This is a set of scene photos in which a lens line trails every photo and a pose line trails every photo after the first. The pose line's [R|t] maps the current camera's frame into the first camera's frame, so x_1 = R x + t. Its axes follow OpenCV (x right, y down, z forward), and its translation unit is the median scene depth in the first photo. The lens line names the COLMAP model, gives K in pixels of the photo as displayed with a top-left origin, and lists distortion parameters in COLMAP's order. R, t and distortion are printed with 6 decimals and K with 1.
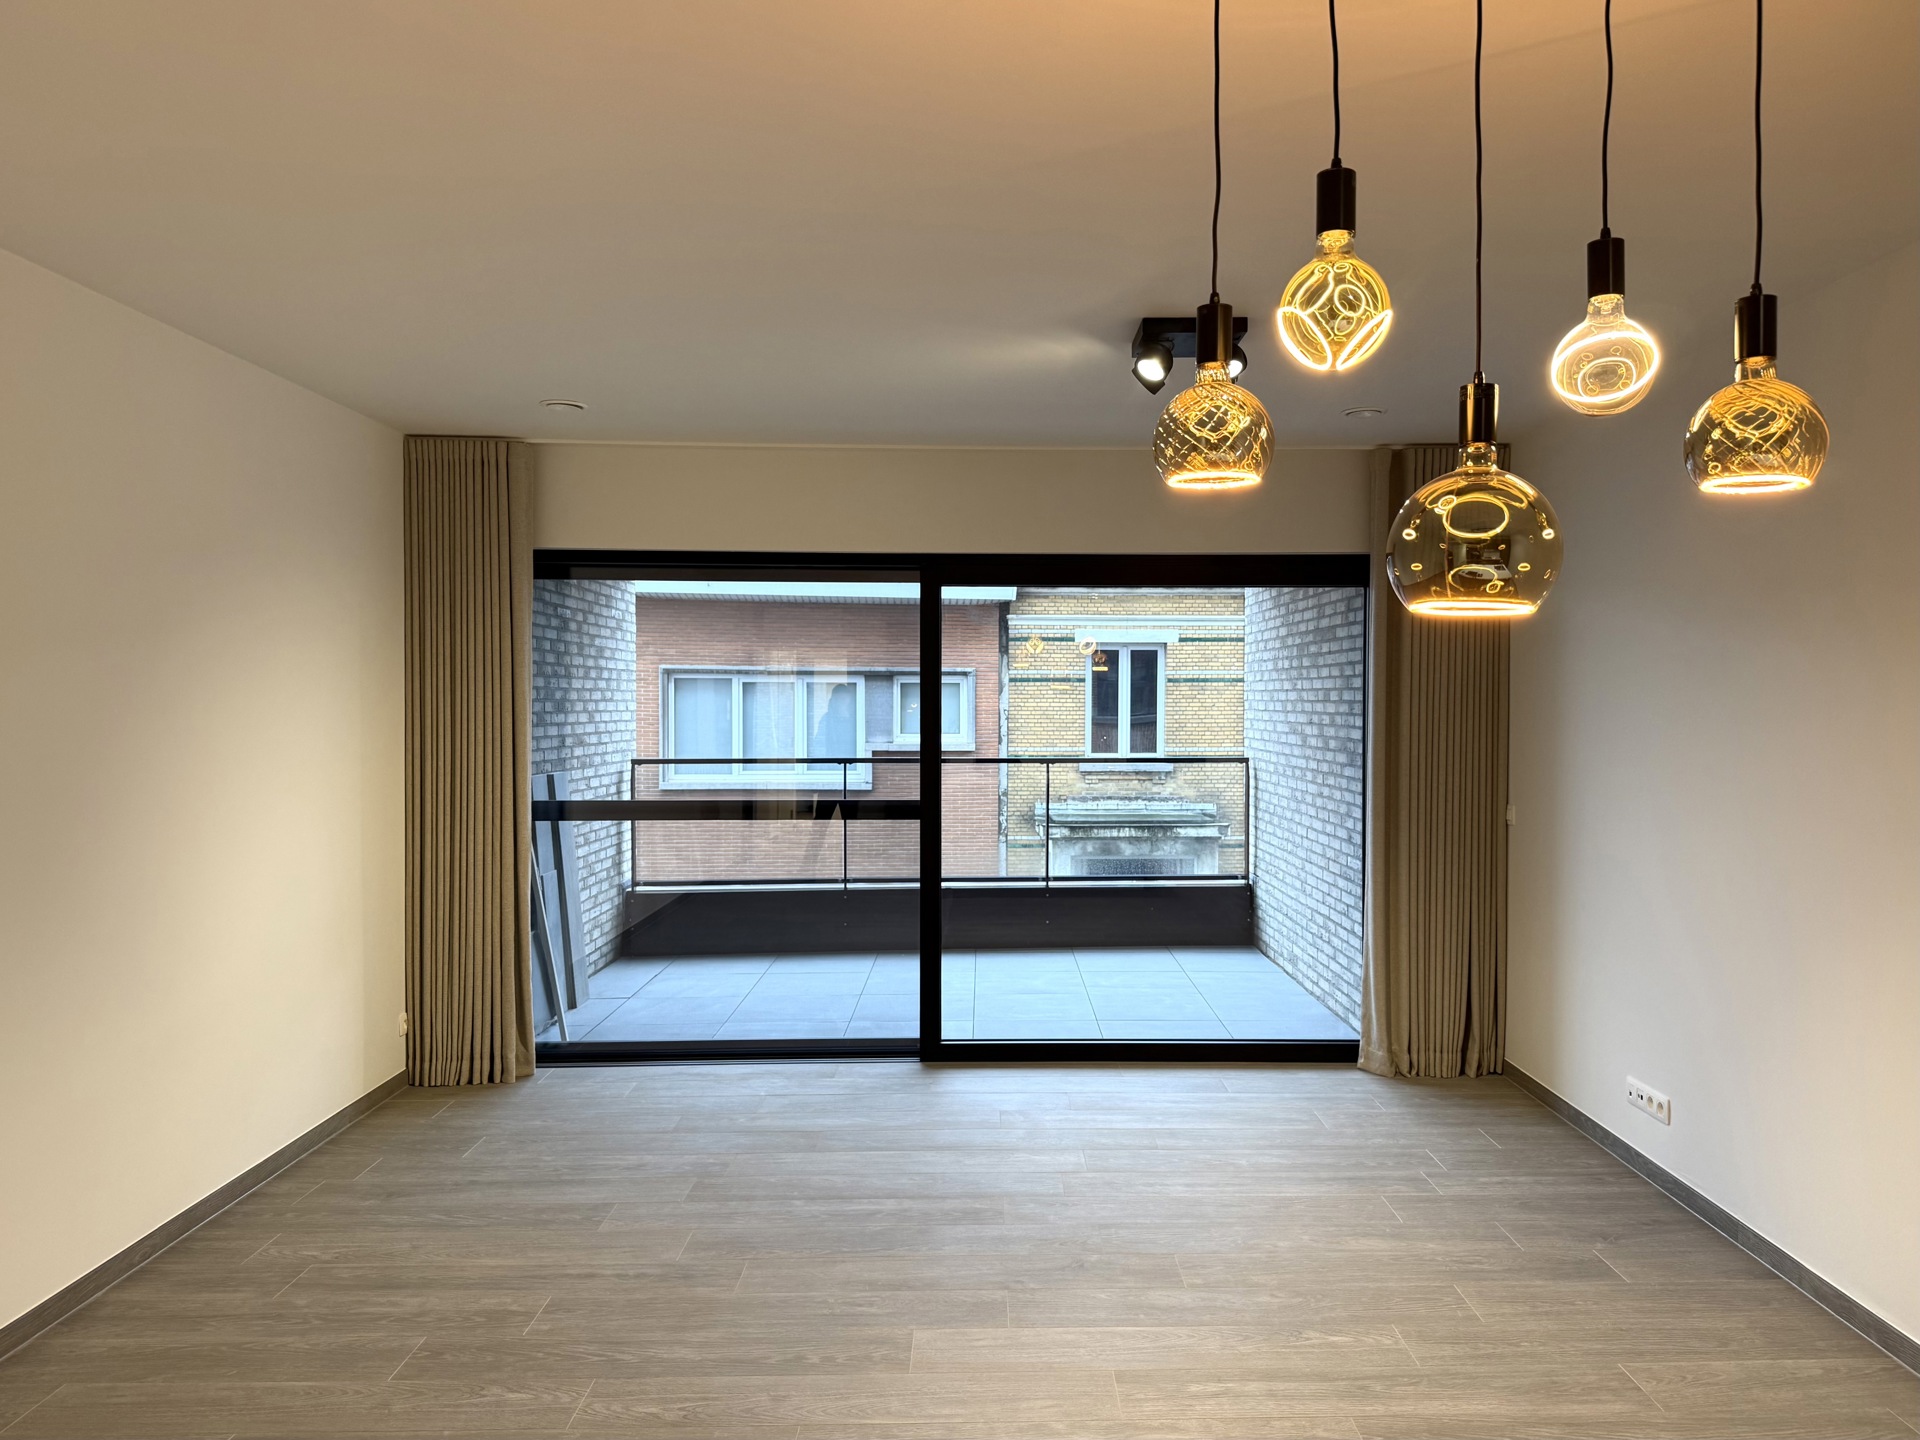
lens RADIAL K [[1432.8, 0, 960.0], [0, 1432.8, 720.0], [0, 0, 1]] dist [0.176549, -0.309438]
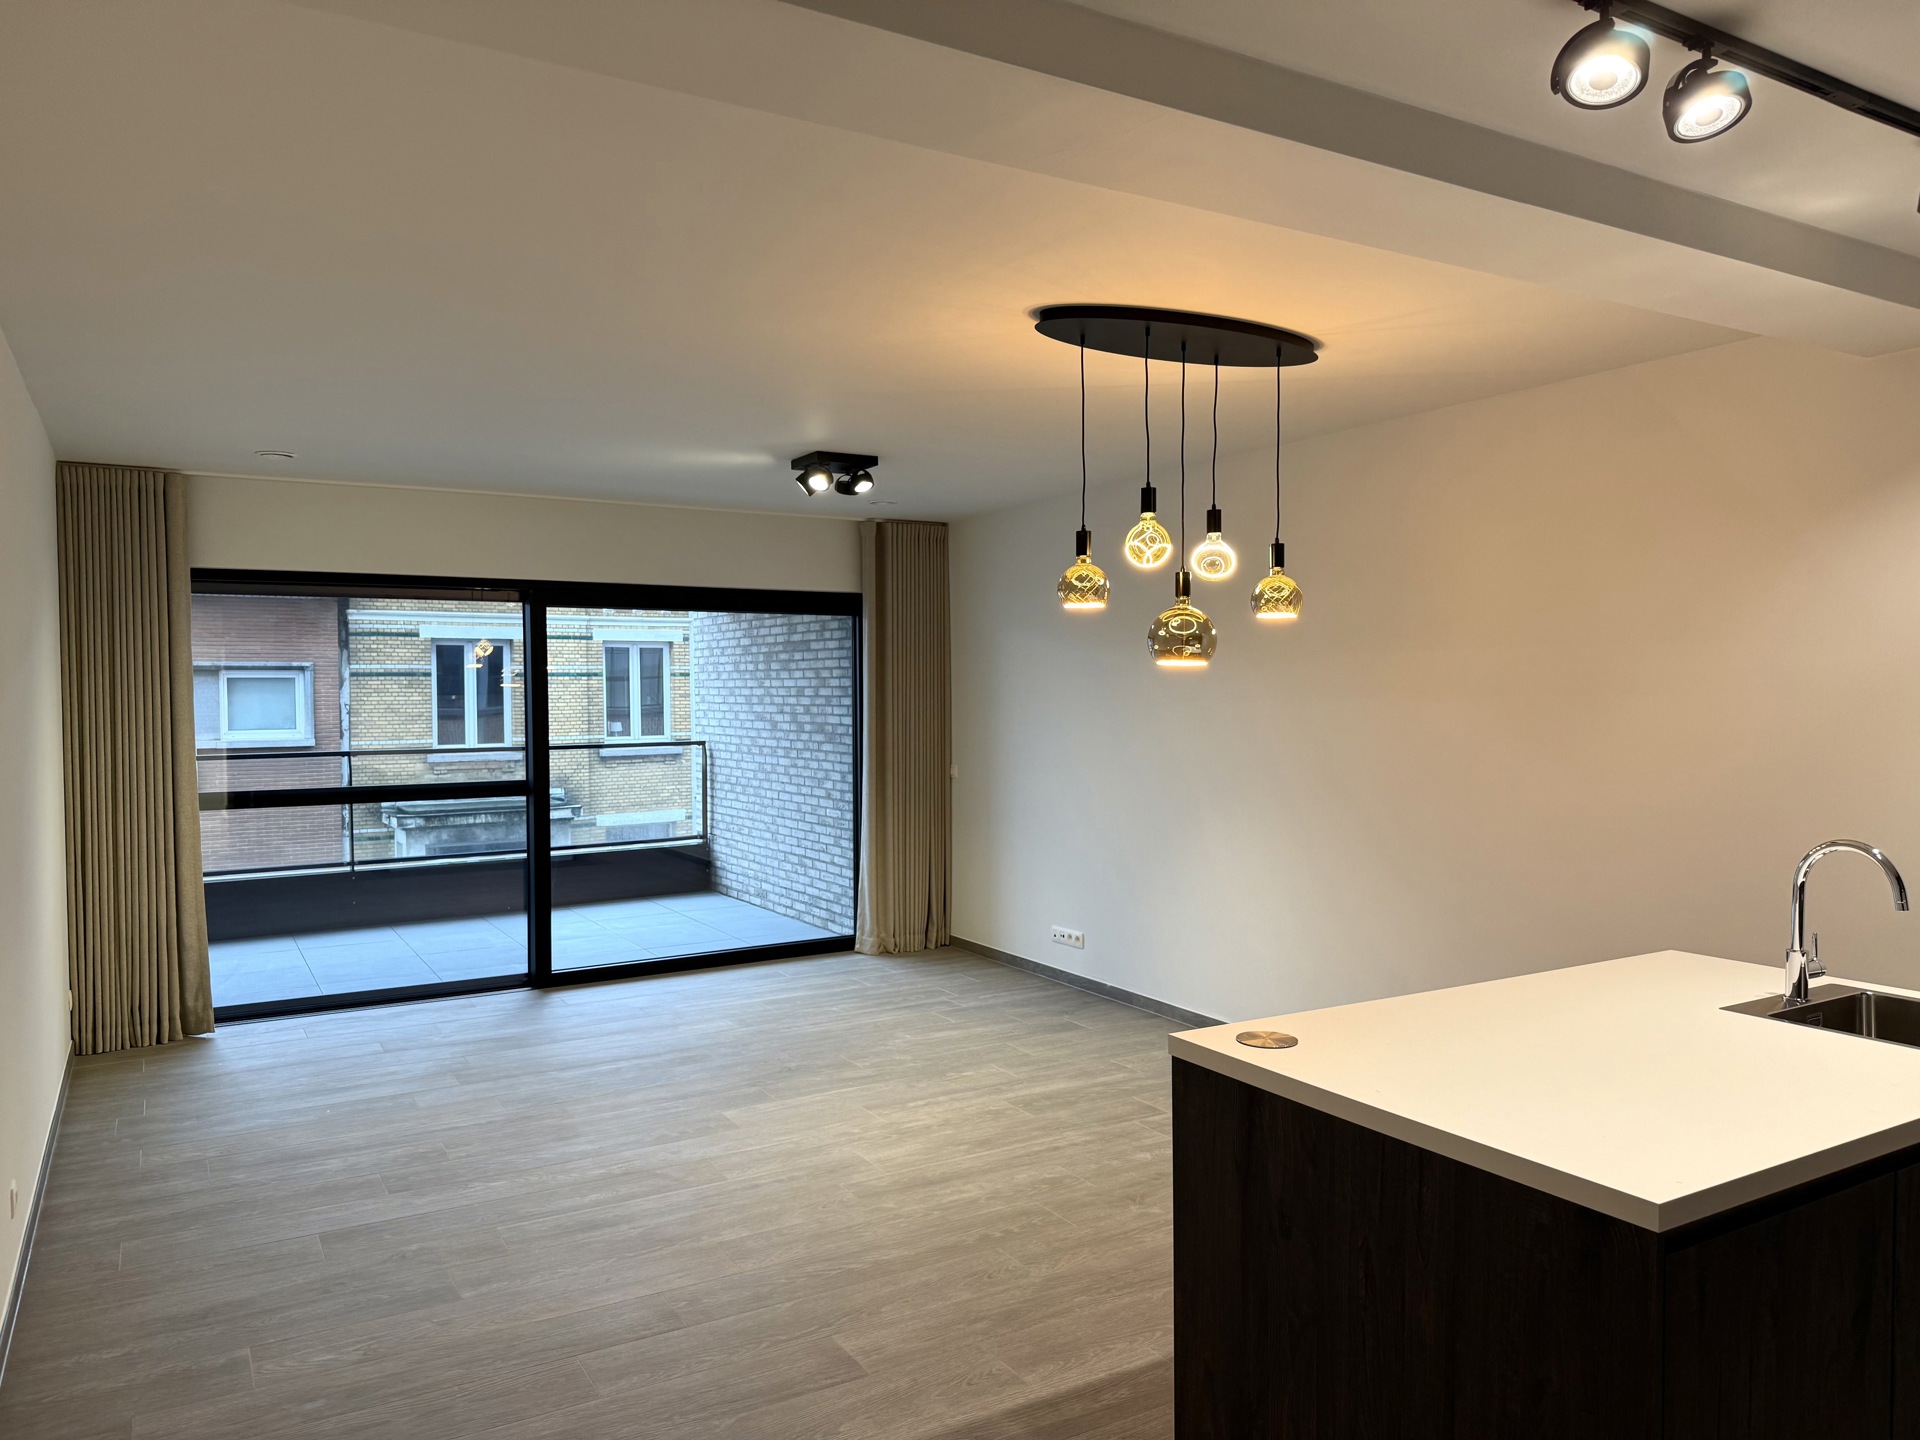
lens RADIAL K [[1348.9, 0, 933.7], [0, 1348.9, 712.6], [0, 0, 1]] dist [0.121172, -0.167072]
pose [[0.883942, -0.016662, 0.467300, -0.261828], [0.015616, 0.999859, 0.006111, -0.003697], [-0.467336, 0.001896, 0.884078, -0.194802]]
